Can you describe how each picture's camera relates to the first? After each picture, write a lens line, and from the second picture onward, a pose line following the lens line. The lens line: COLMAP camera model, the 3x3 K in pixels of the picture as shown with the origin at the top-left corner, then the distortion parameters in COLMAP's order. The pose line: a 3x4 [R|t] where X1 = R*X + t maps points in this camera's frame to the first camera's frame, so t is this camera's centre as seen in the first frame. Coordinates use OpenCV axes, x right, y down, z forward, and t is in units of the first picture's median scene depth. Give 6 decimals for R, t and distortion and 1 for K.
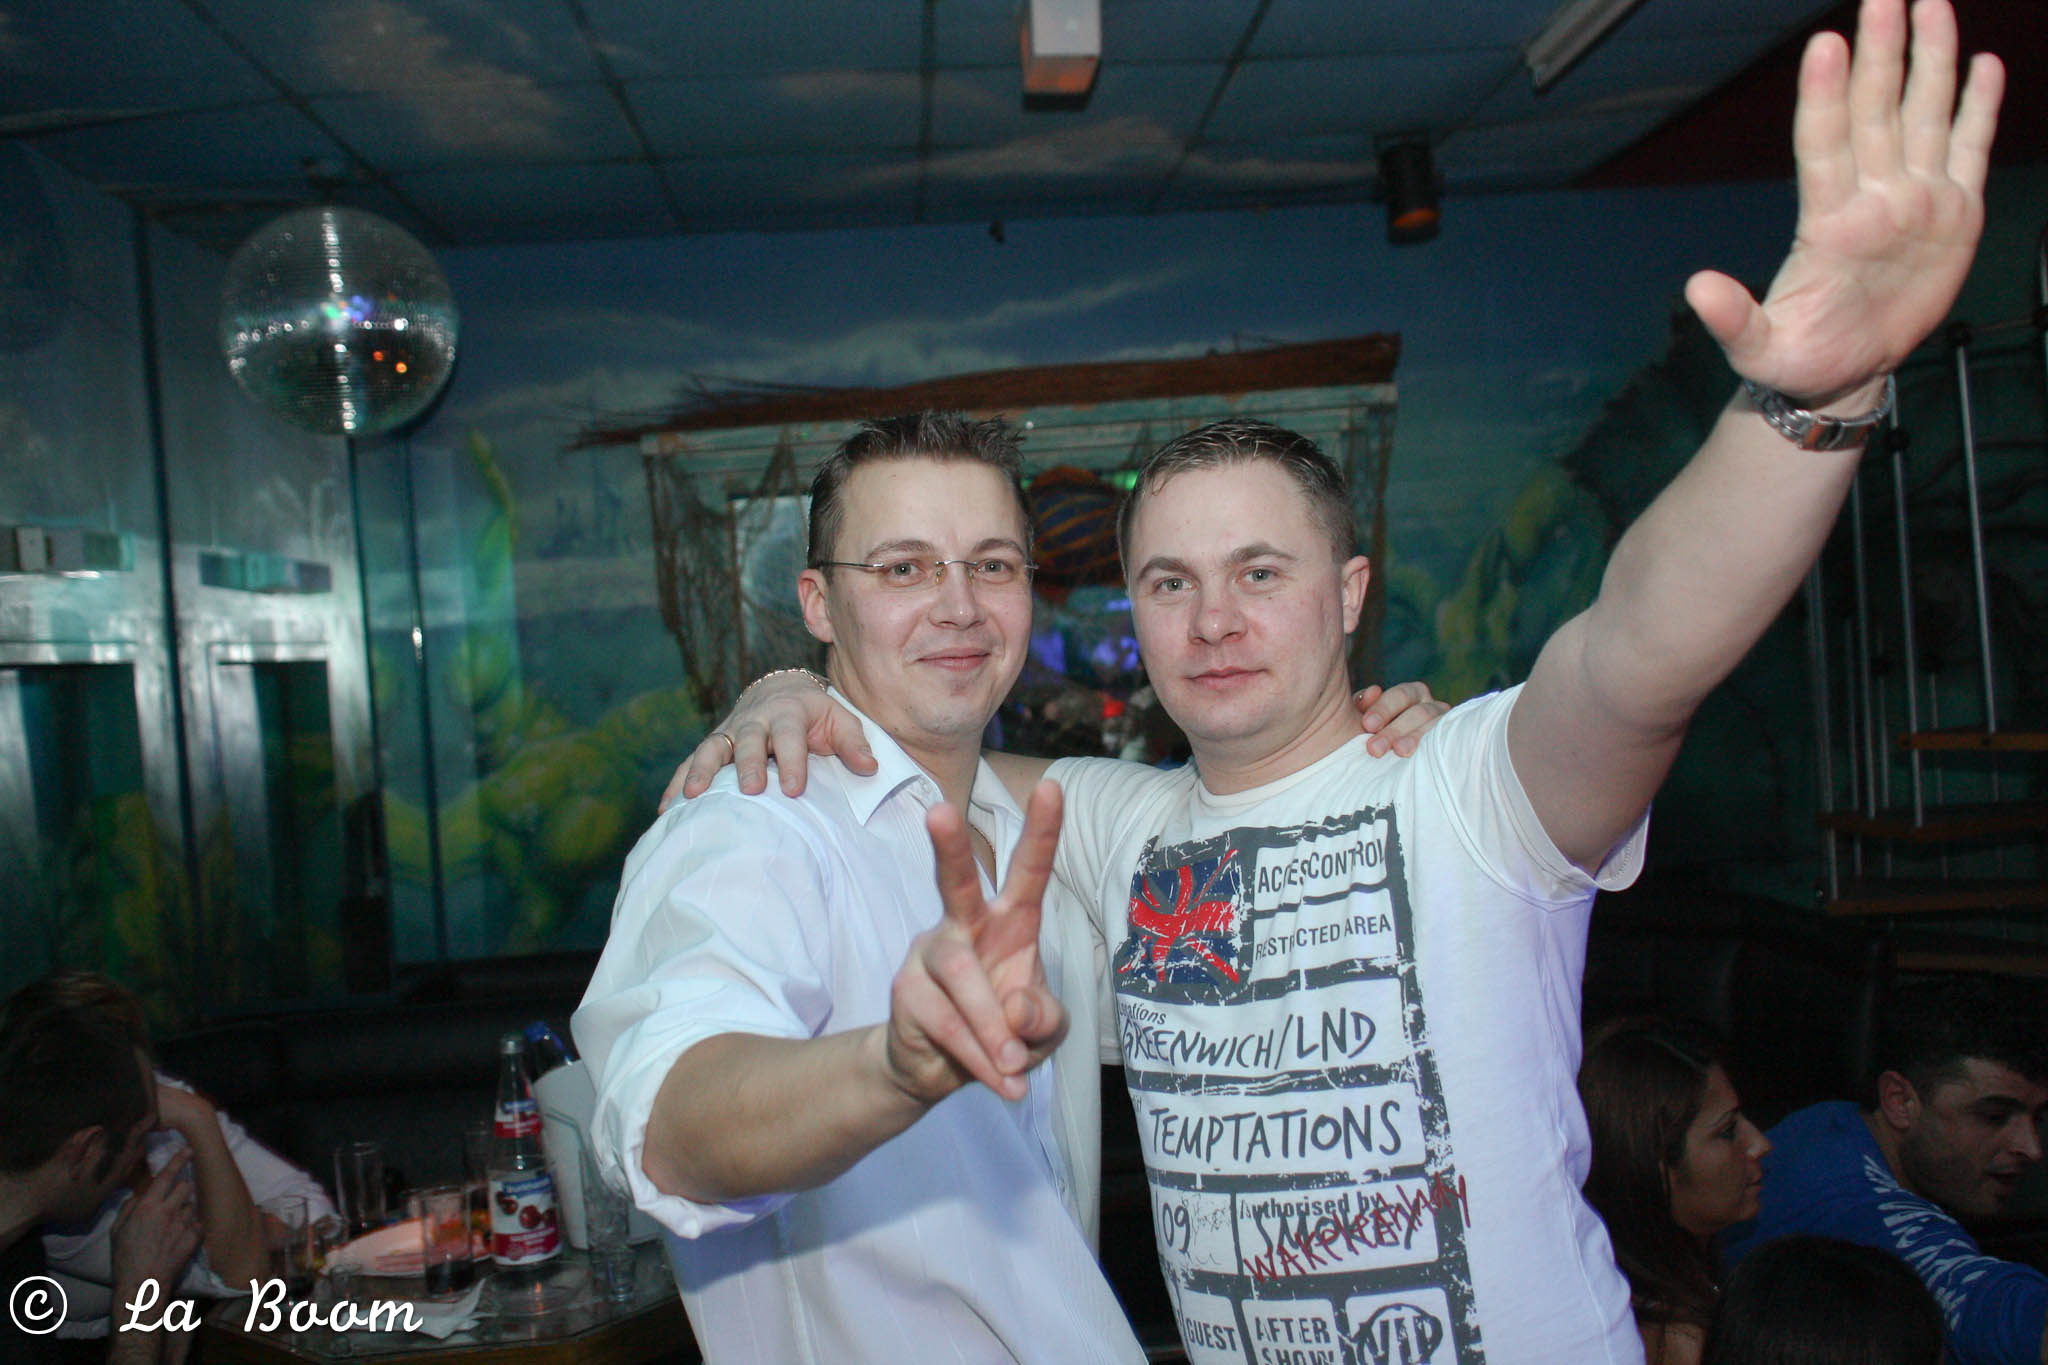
lens RADIAL K [[1968.8, 0, 1030.5], [0, 1968.8, 684.2], [0, 0, 1]] dist [0.009662, 0.000000]
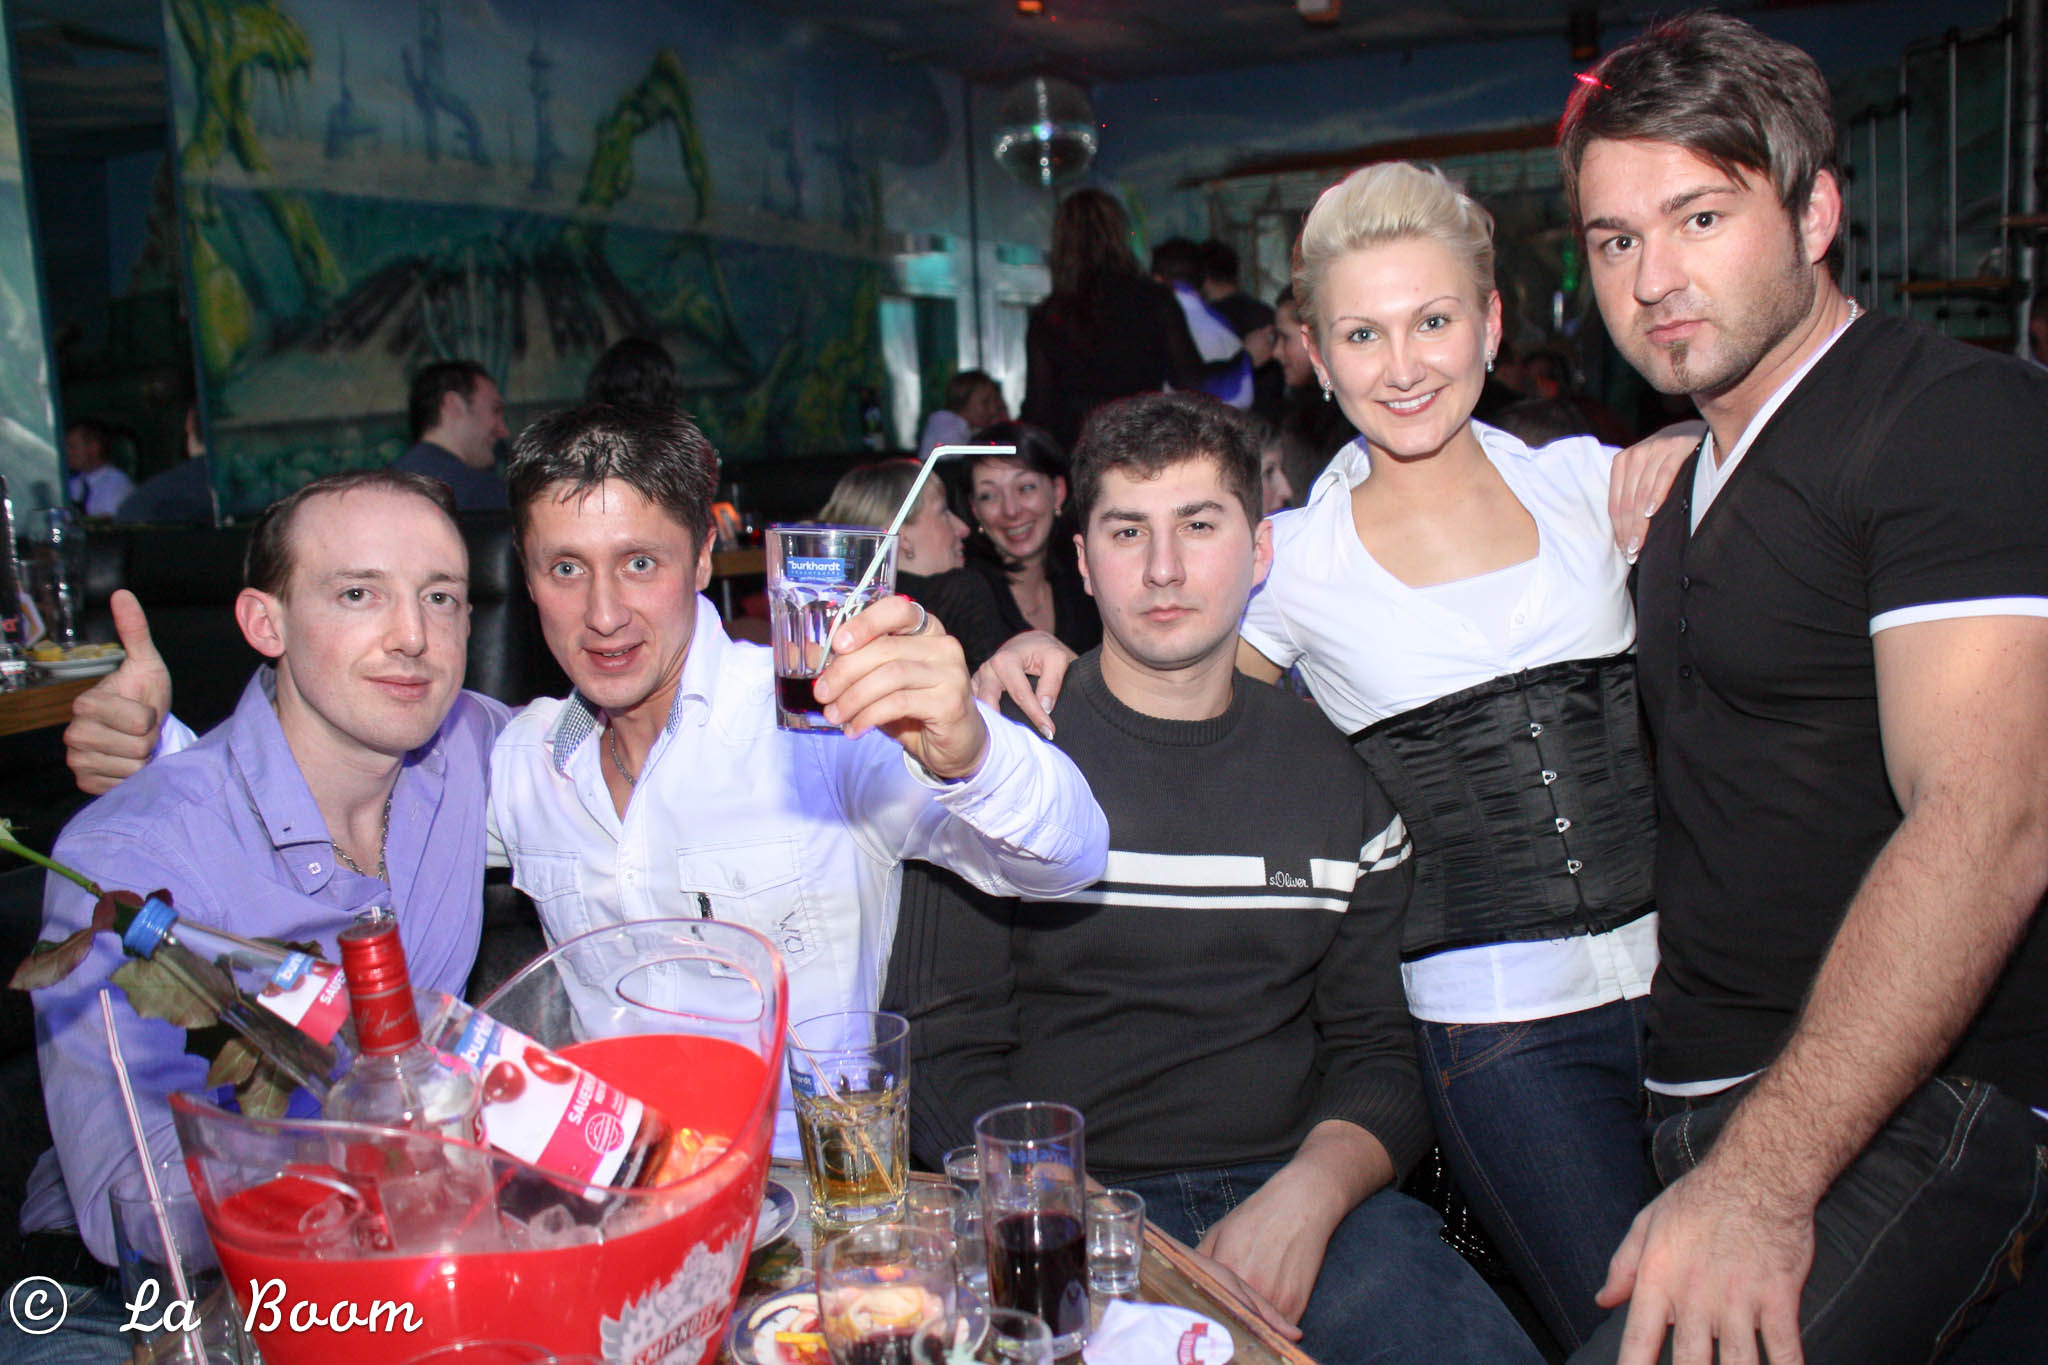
lens RADIAL K [[1968.8, 0, 1014.5], [0, 1968.8, 689.0], [0, 0, 1]] dist [0.009662, 0.000000]
pose [[0.892657, 0.095097, -0.440590, 0.522187], [-0.029168, 0.987629, 0.154074, 0.068834], [0.449791, -0.124684, 0.884388, -0.820072]]
